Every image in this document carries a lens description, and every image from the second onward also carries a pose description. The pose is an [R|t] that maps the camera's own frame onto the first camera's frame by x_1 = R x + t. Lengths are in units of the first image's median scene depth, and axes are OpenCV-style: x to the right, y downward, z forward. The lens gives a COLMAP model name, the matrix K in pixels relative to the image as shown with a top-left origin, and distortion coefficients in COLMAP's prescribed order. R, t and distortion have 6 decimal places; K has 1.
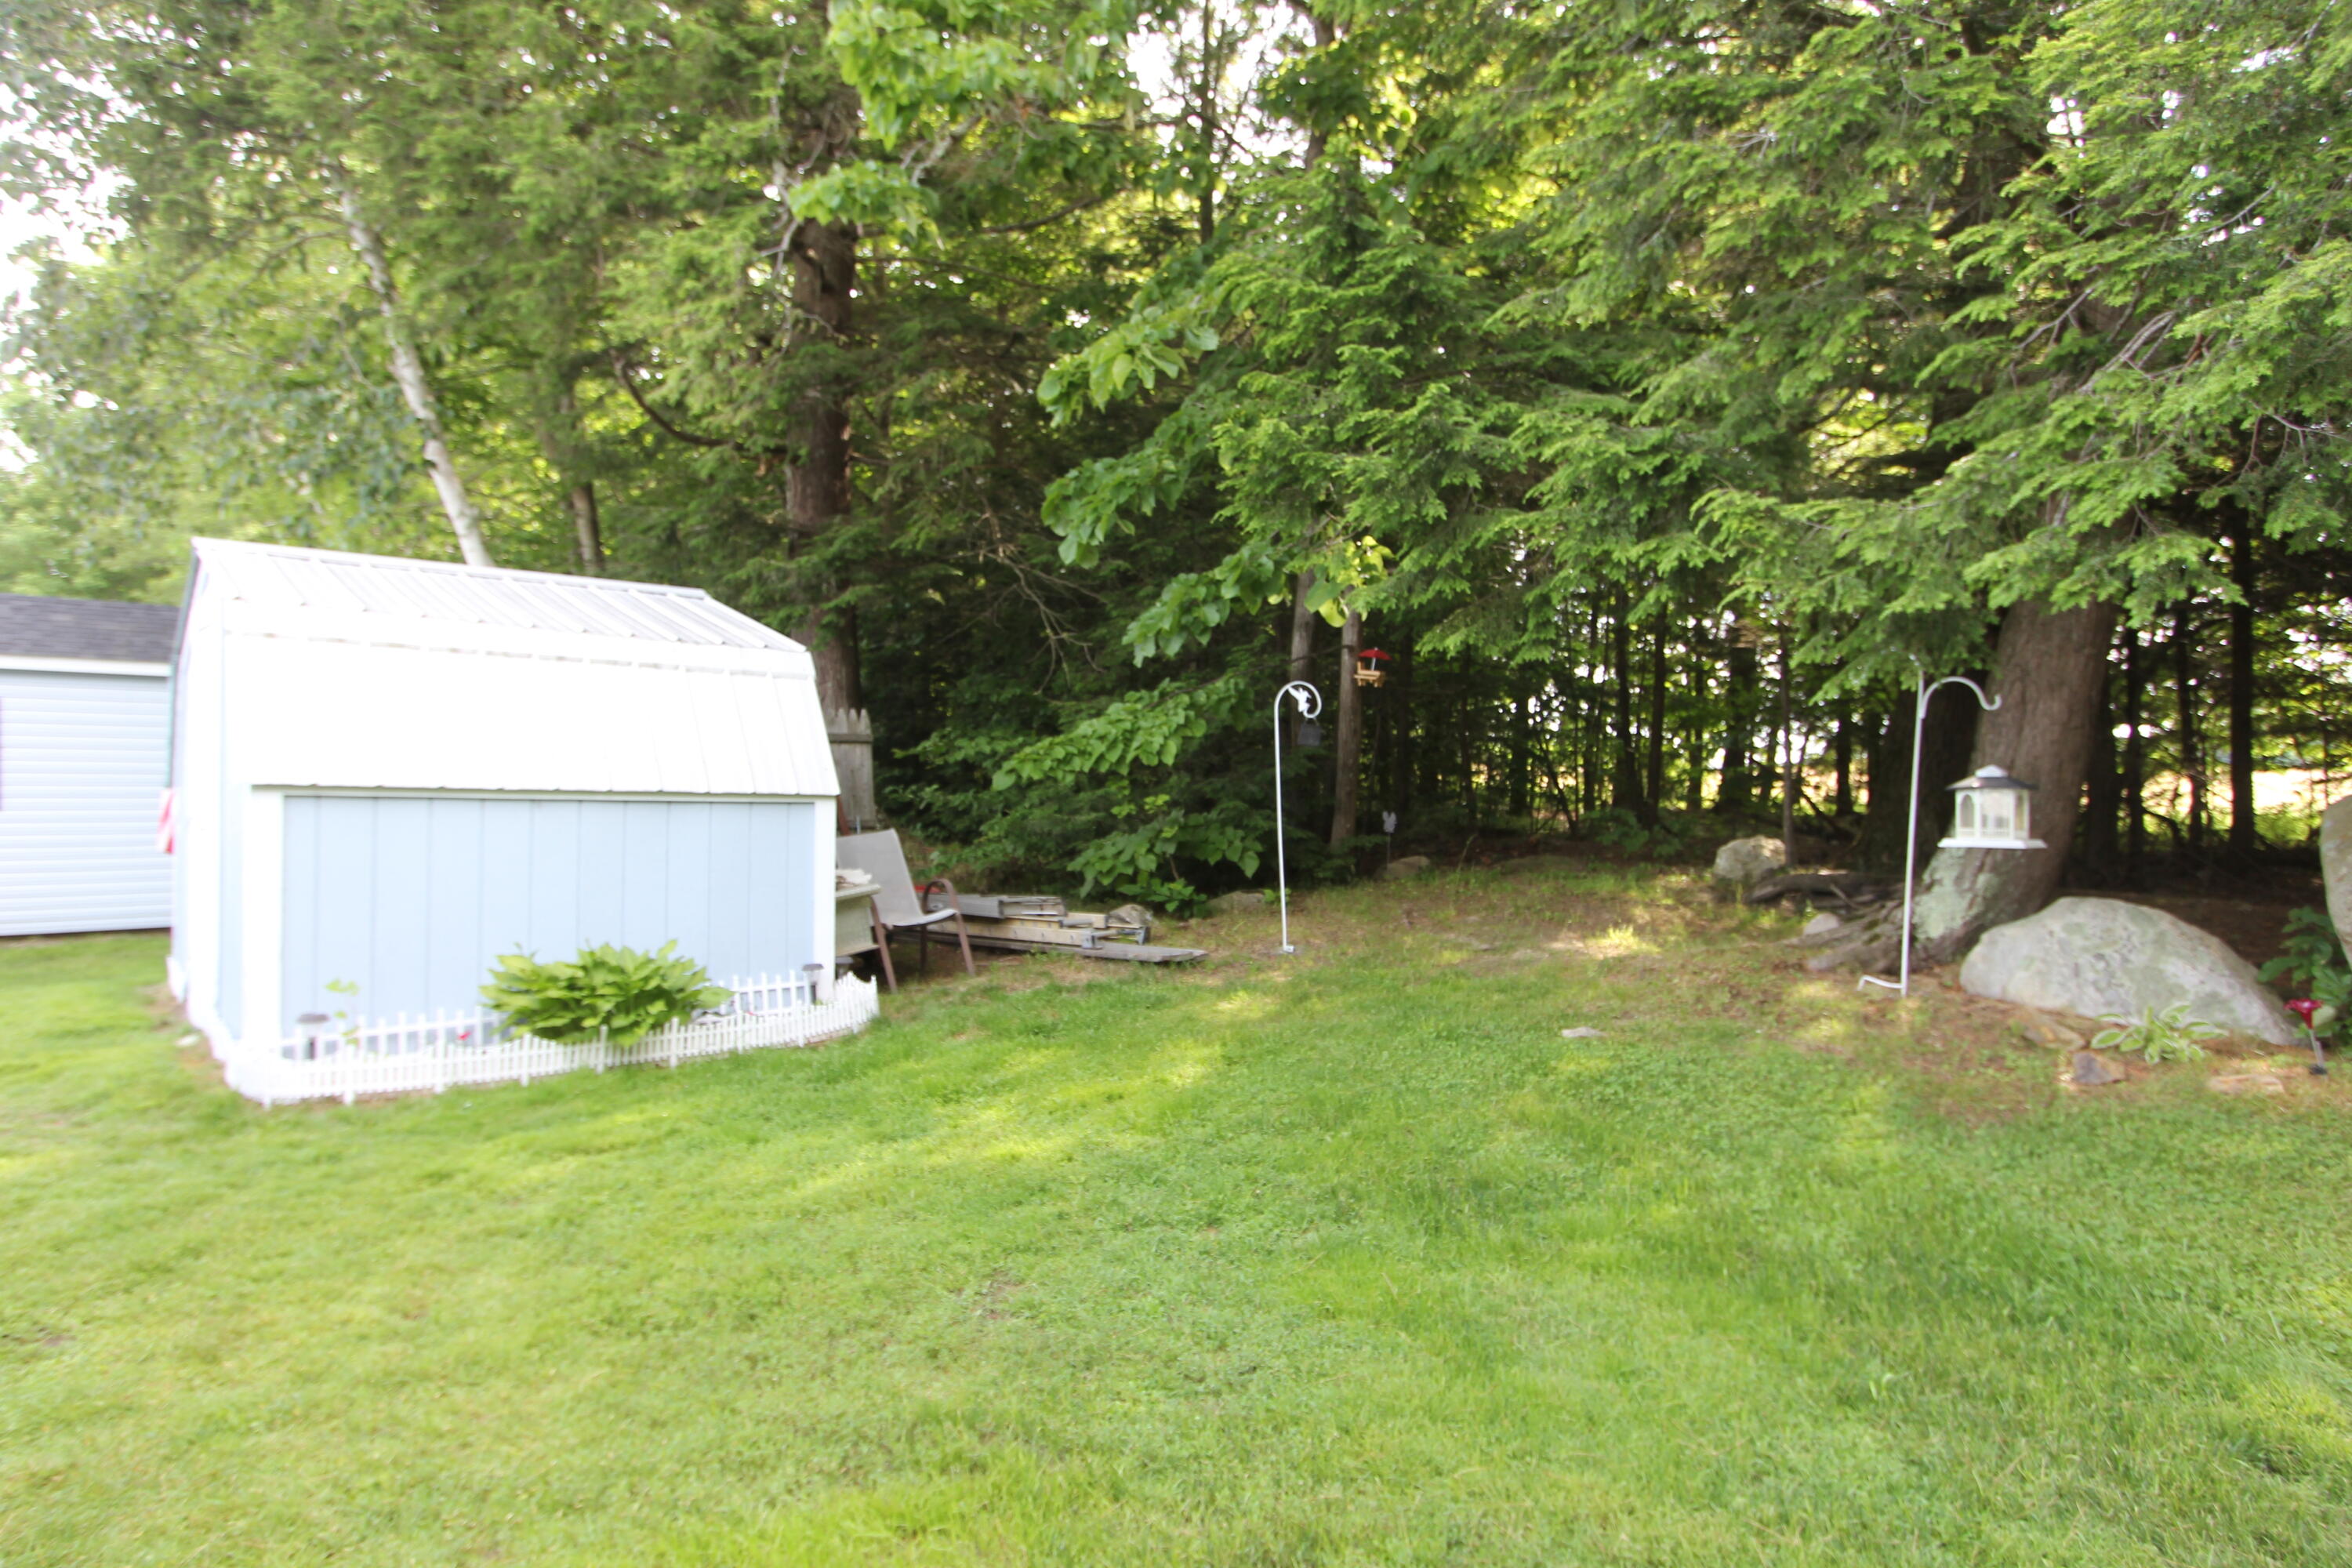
lens RADIAL K [[1318.8, 0, 1175.6], [0, 1318.8, 790.3], [0, 0, 1]] dist [-0.016906, 0.008818]
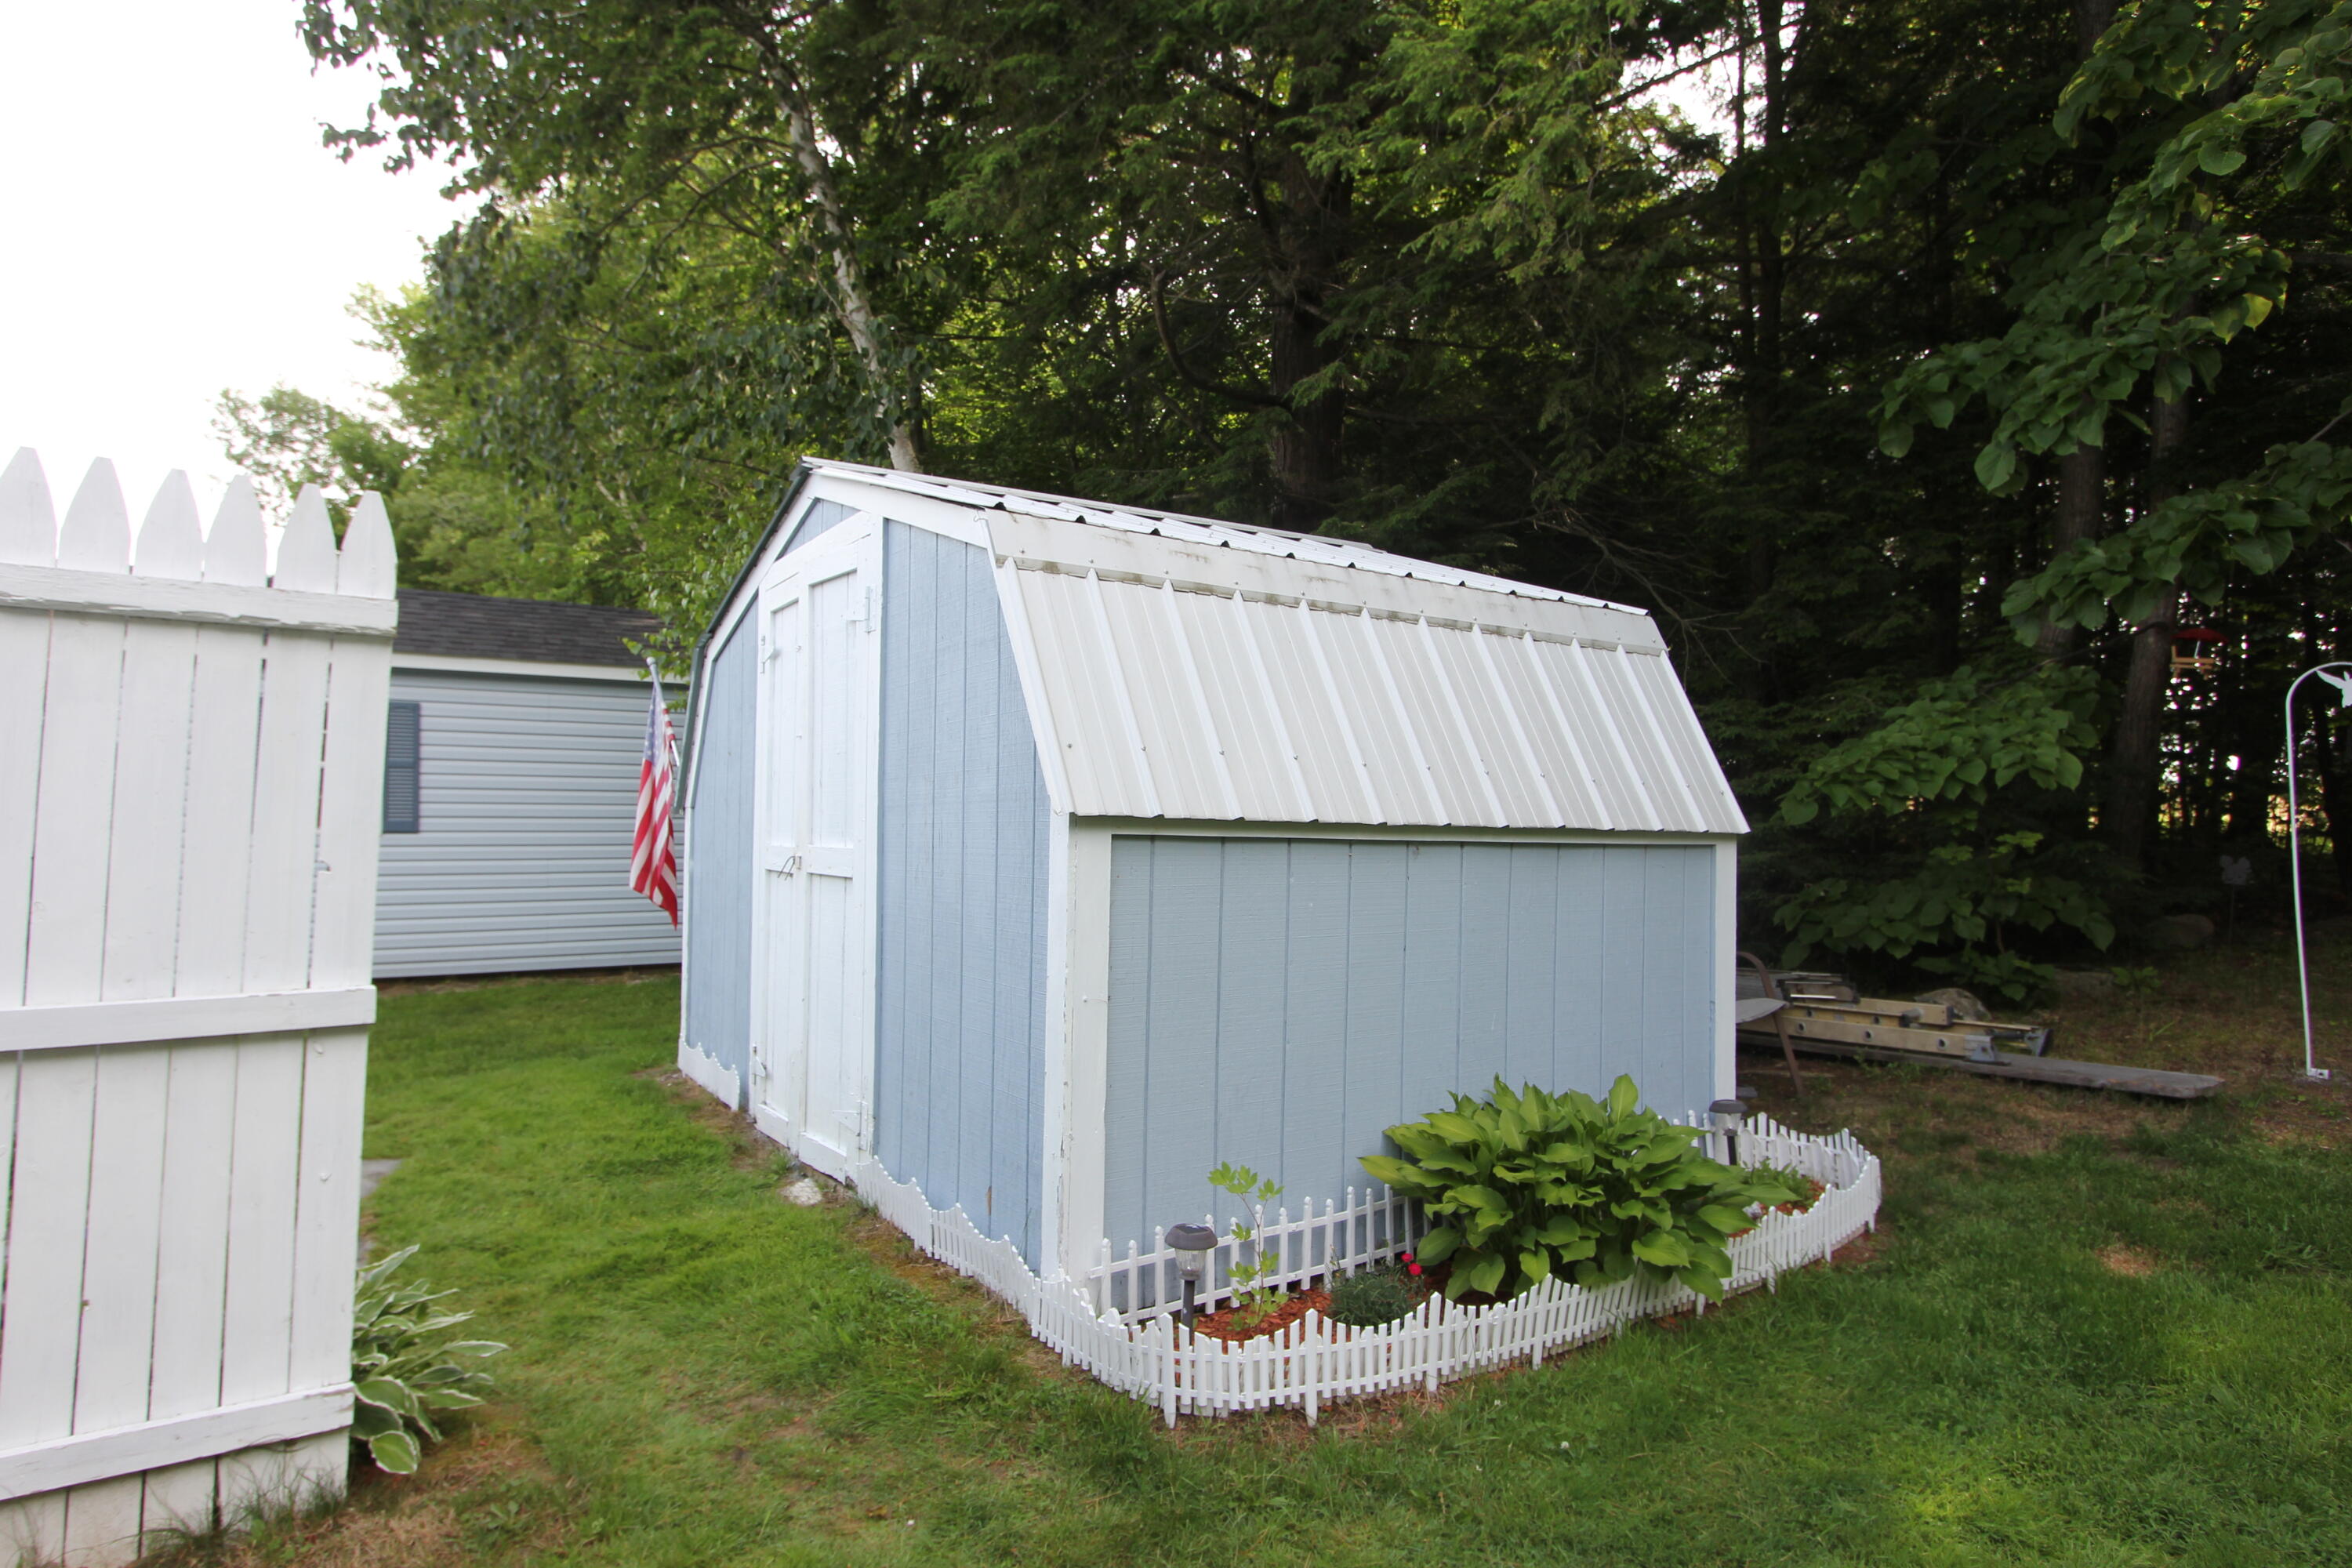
lens RADIAL K [[1318.8, 0, 1180.5], [0, 1318.8, 789.6], [0, 0, 1]] dist [-0.016906, 0.008818]
pose [[0.989944, 0.005259, -0.141360, -0.462536], [-0.007545, 0.999849, -0.015643, -0.006198], [0.141256, 0.016553, 0.989835, 0.347502]]
